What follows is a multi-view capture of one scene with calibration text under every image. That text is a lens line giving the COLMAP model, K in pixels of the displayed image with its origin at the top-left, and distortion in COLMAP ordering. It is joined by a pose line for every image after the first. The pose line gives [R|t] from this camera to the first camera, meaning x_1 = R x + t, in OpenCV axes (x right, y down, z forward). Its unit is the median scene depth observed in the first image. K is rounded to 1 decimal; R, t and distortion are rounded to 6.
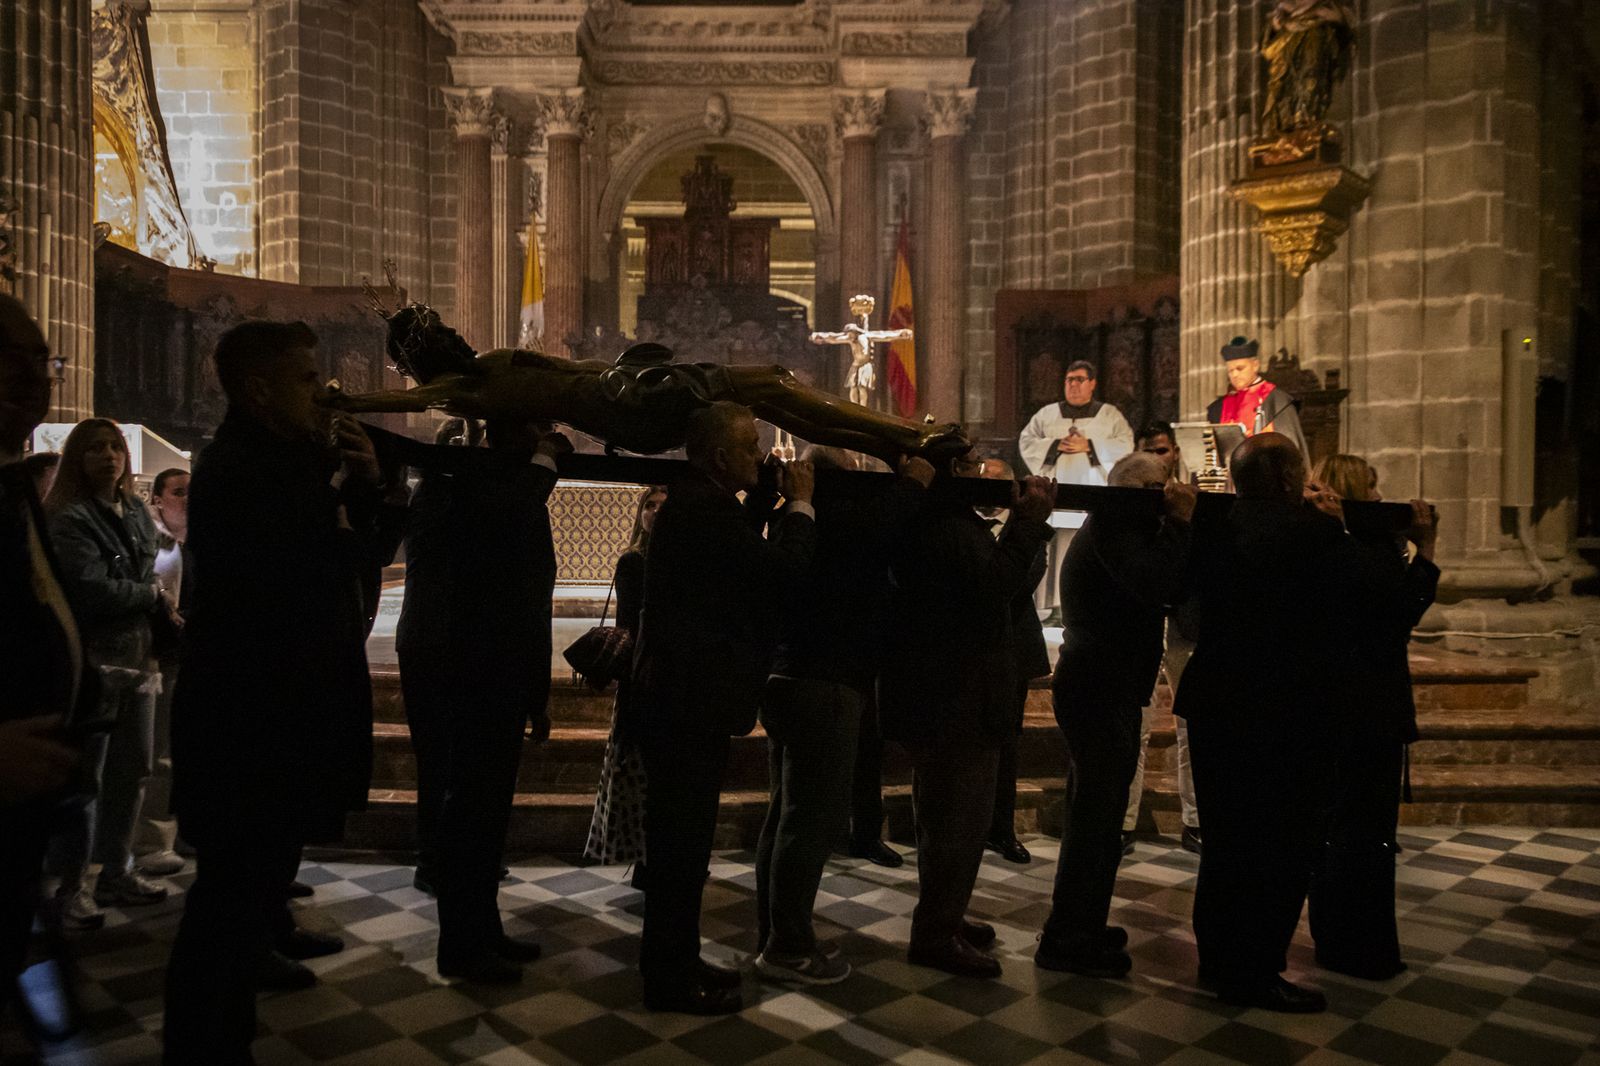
lens RADIAL K [[1230.9, 0, 804.5], [0, 1230.9, 545.3], [0, 0, 1]] dist [-0.001451, 0.002762]
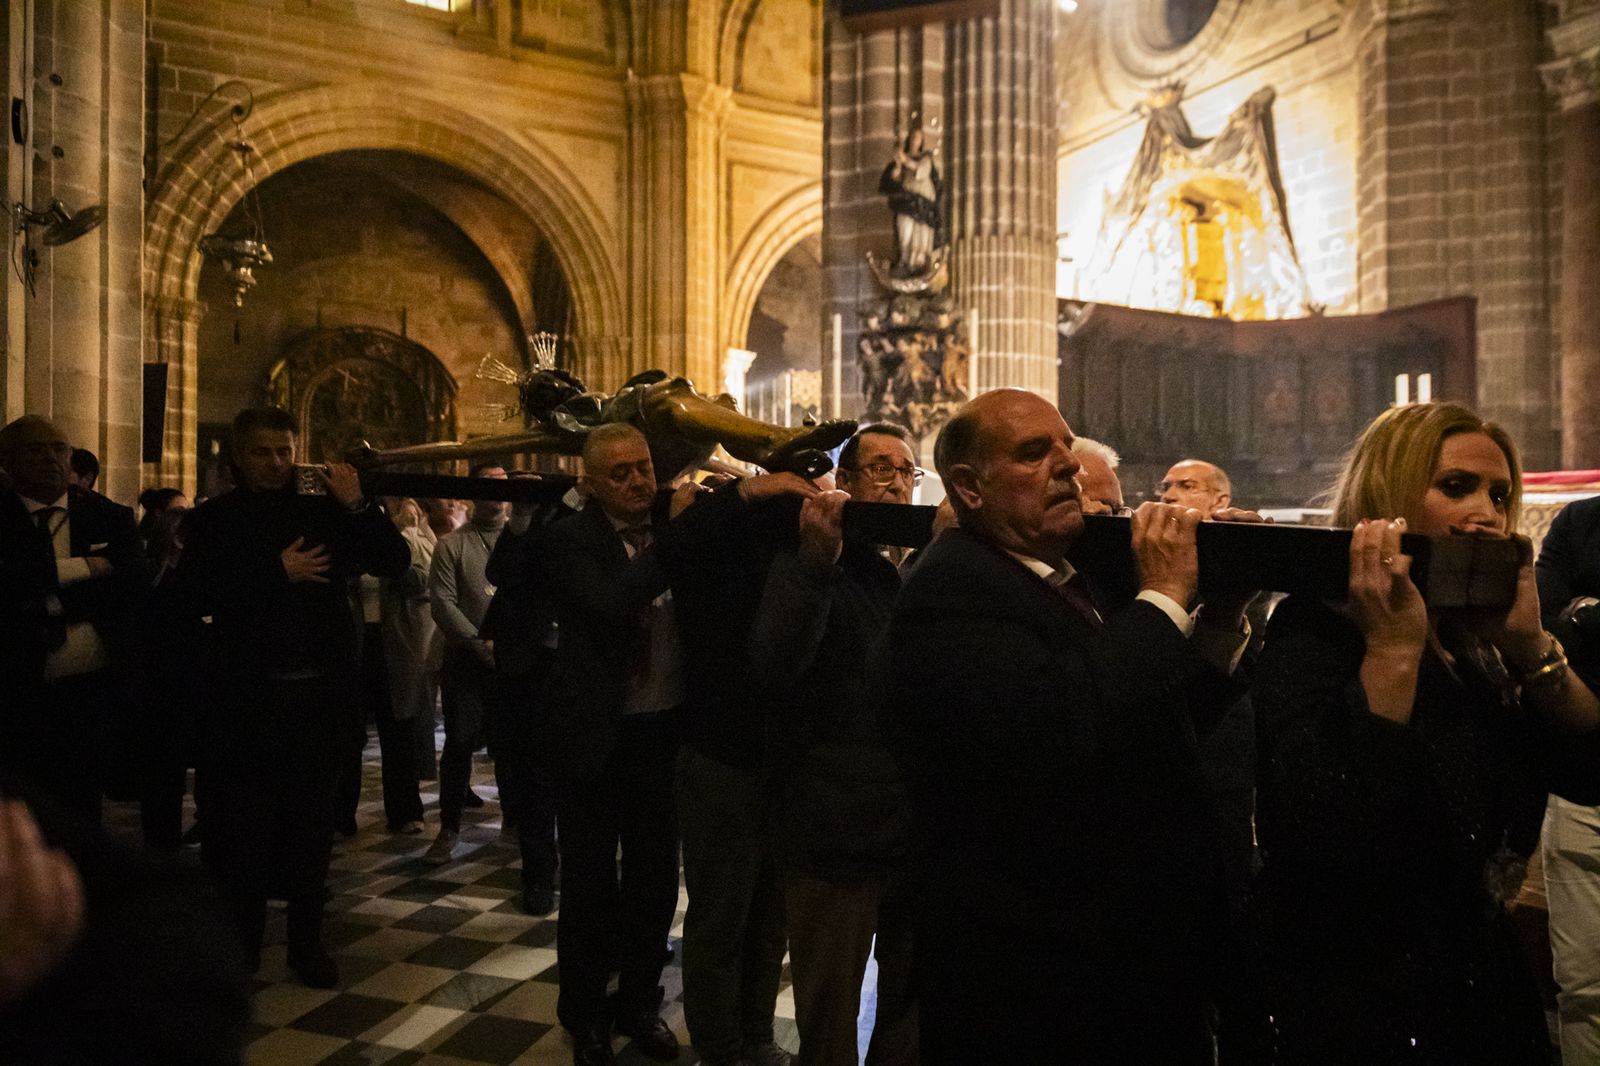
lens RADIAL K [[1112.9, 0, 799.2], [0, 1112.9, 525.8], [0, 0, 1]] dist [0.003443, 0.003547]
pose [[0.489418, -0.021494, -0.871784, 0.151137], [-0.011722, 0.999444, -0.031222, -0.000604], [0.871970, 0.025499, 0.488894, 0.129596]]
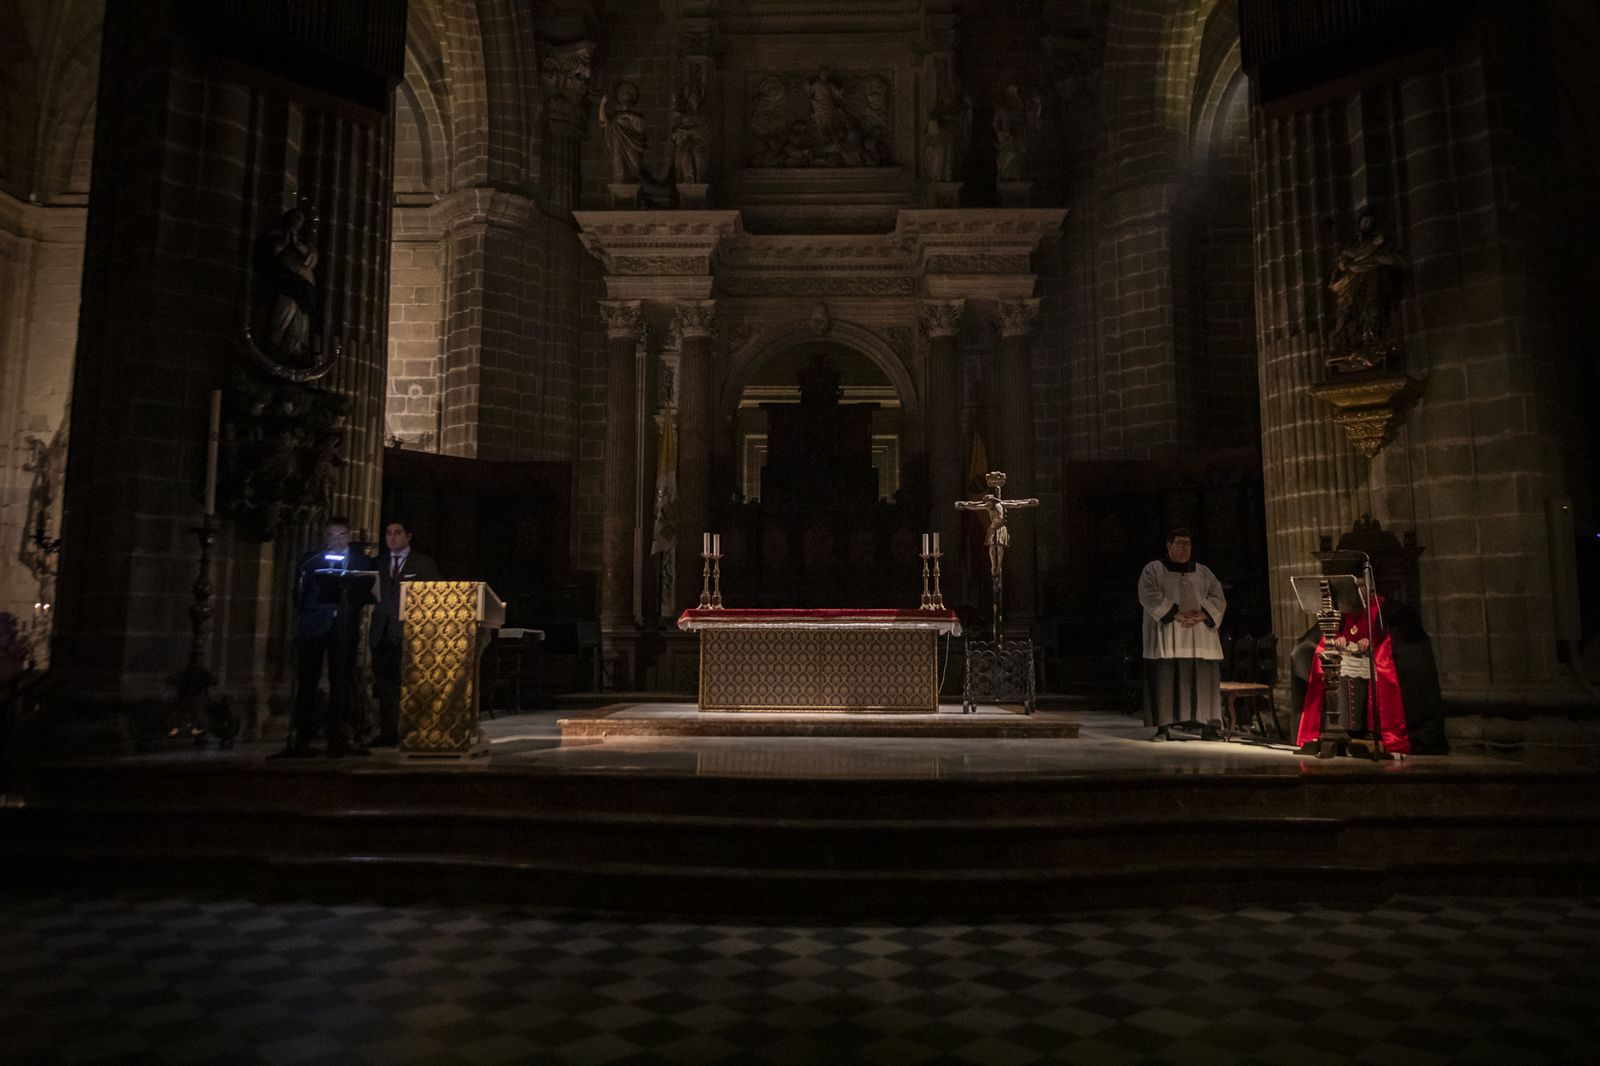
lens RADIAL K [[1112.9, 0, 799.2], [0, 1112.9, 525.8], [0, 0, 1]] dist [0.003443, 0.003547]
pose [[0.999938, -0.006811, -0.008837, -0.087531], [0.005547, 0.990702, -0.135937, 0.001357], [0.009681, 0.135880, 0.990678, -0.063724]]
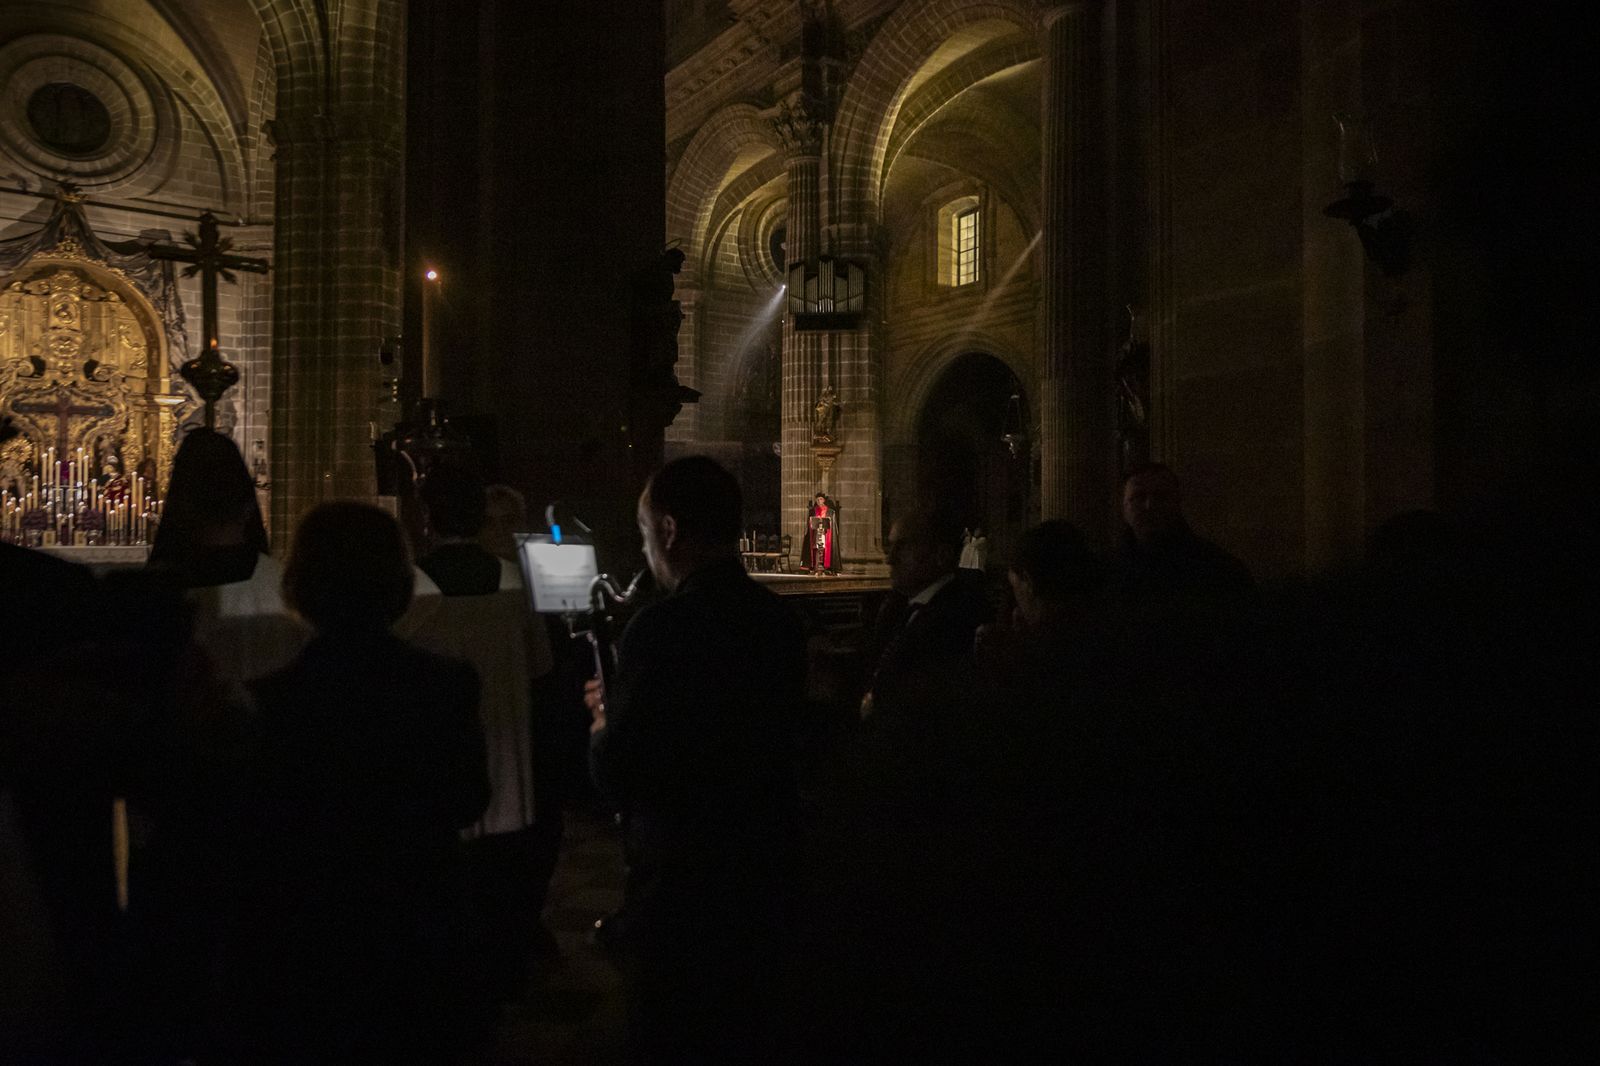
lens RADIAL K [[1080.6, 0, 806.6], [0, 1080.6, 524.4], [0, 0, 1]] dist [-0.000948, -0.003584]
pose [[0.813133, 0.003415, 0.582068, -0.719594], [0.013421, 0.999607, -0.024613, 0.002344], [-0.581923, 0.027825, 0.812768, -0.737312]]
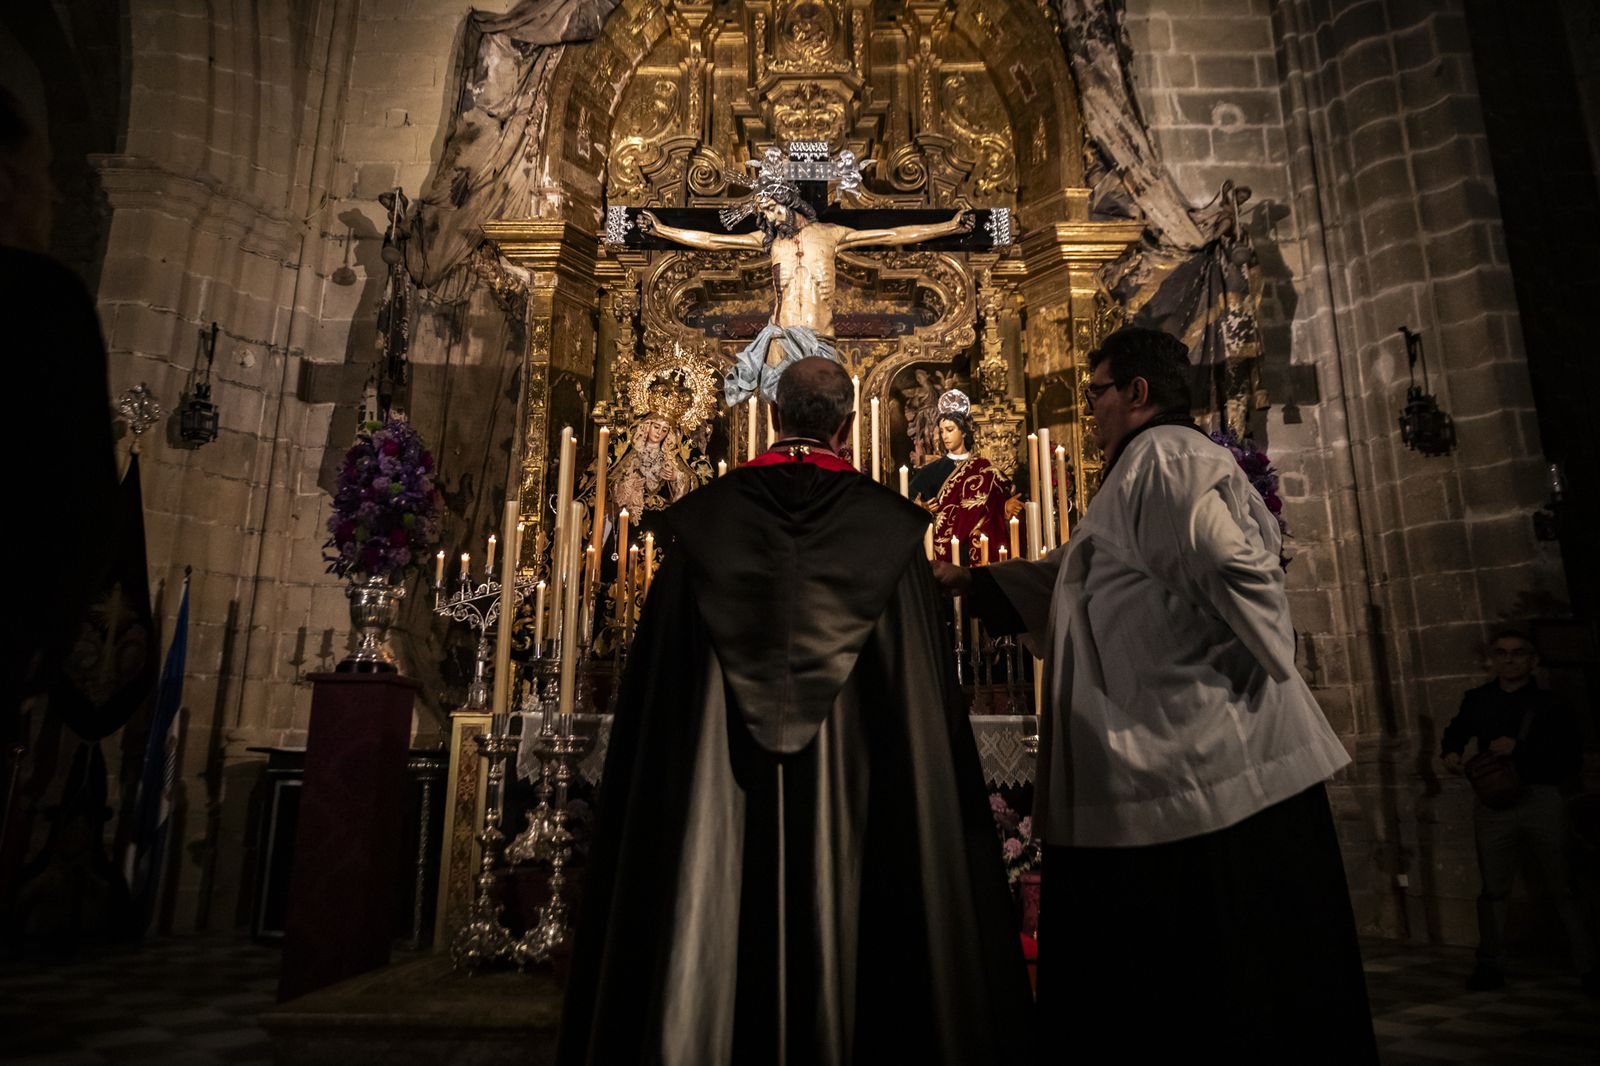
lens RADIAL K [[1080.6, 0, 806.6], [0, 1080.6, 524.4], [0, 0, 1]] dist [-0.000948, -0.003584]
pose [[0.999974, -0.006686, 0.002606, -0.689823], [0.007140, 0.963634, -0.267130, 0.015648], [-0.000725, 0.267142, 0.963657, 0.627573]]
